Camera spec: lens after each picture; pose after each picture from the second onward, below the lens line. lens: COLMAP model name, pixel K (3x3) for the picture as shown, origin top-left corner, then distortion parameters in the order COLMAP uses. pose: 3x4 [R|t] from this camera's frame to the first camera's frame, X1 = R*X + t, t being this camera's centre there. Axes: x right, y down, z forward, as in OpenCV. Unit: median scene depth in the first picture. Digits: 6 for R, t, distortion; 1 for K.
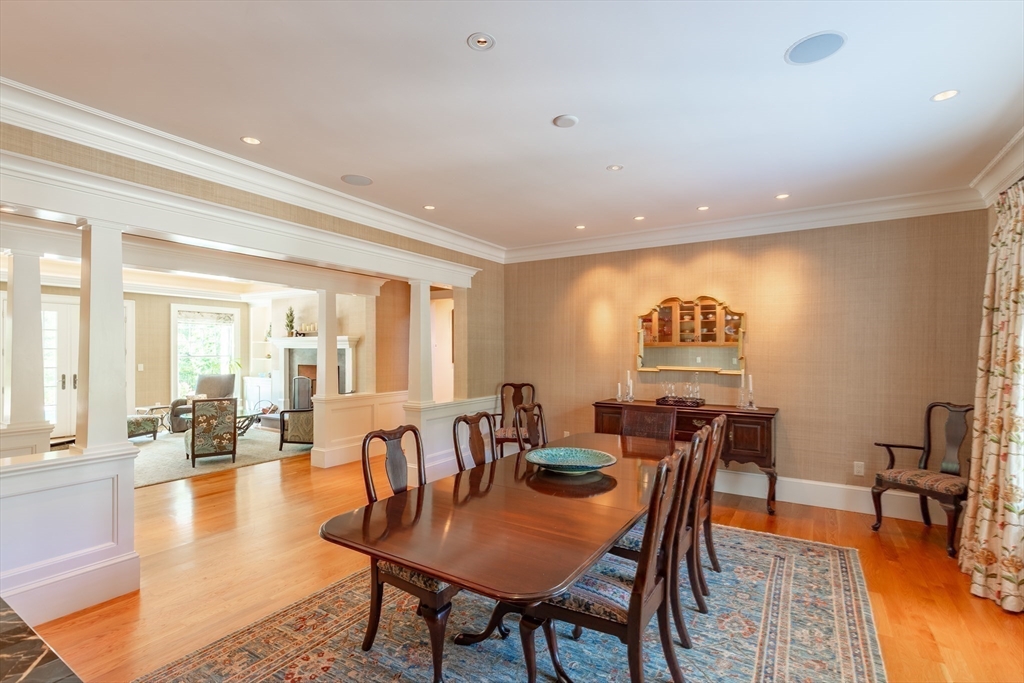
lens RADIAL K [[460.0, 0, 514.5], [0, 460.0, 348.3], [0, 0, 1]] dist [-0.000980, -0.001572]
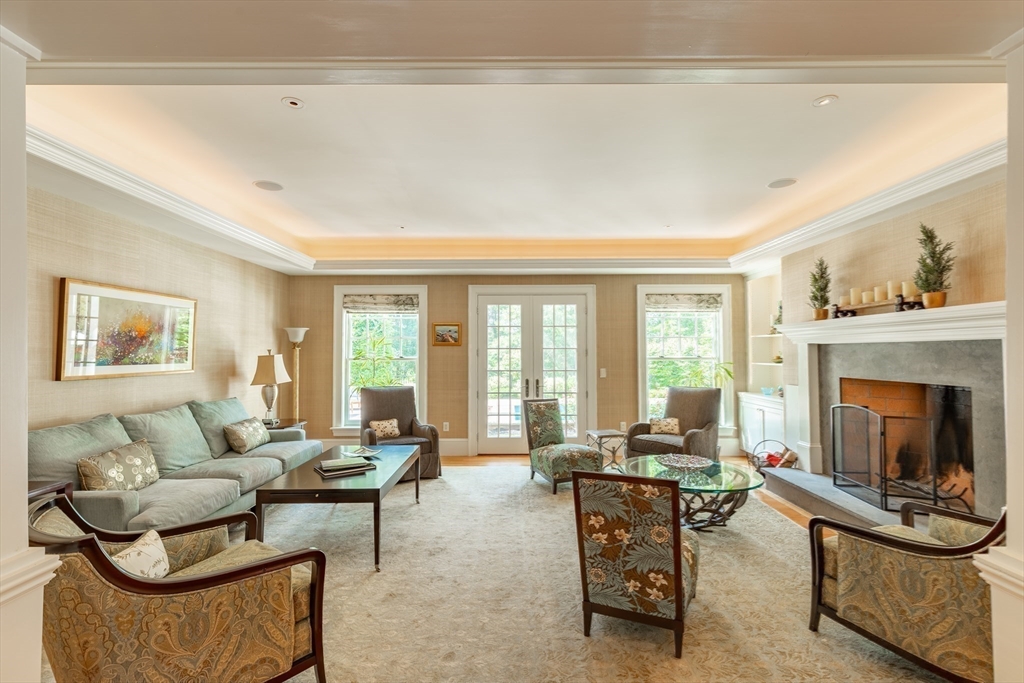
lens RADIAL K [[460.0, 0, 510.6], [0, 460.0, 340.8], [0, 0, 1]] dist [-0.000980, -0.001572]
pose [[0.520146, -0.027365, -0.853639, -0.242374], [0.005926, 0.999578, -0.028432, 0.009038], [0.854057, 0.009731, 0.520089, 0.462299]]
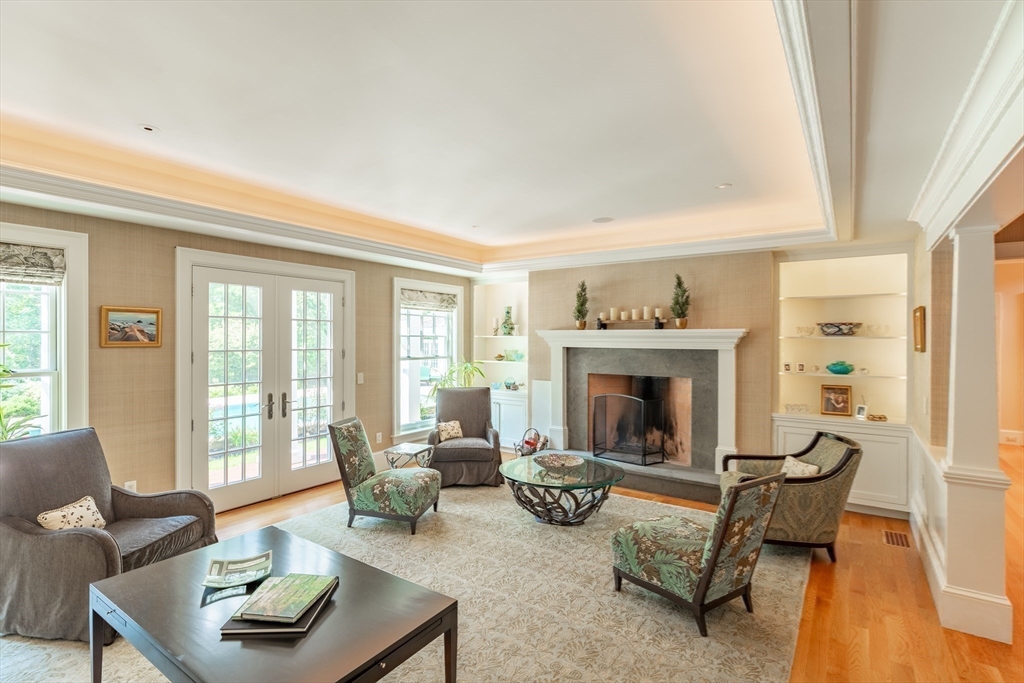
lens RADIAL K [[487.3, 0, 517.7], [0, 487.3, 338.4], [0, 0, 1]] dist [0.001124, -0.000346]
pose [[0.998987, 0.001319, -0.044979, -0.546901], [-0.001251, 0.999998, 0.001535, -0.013509], [0.044981, -0.001477, 0.998987, 0.333366]]
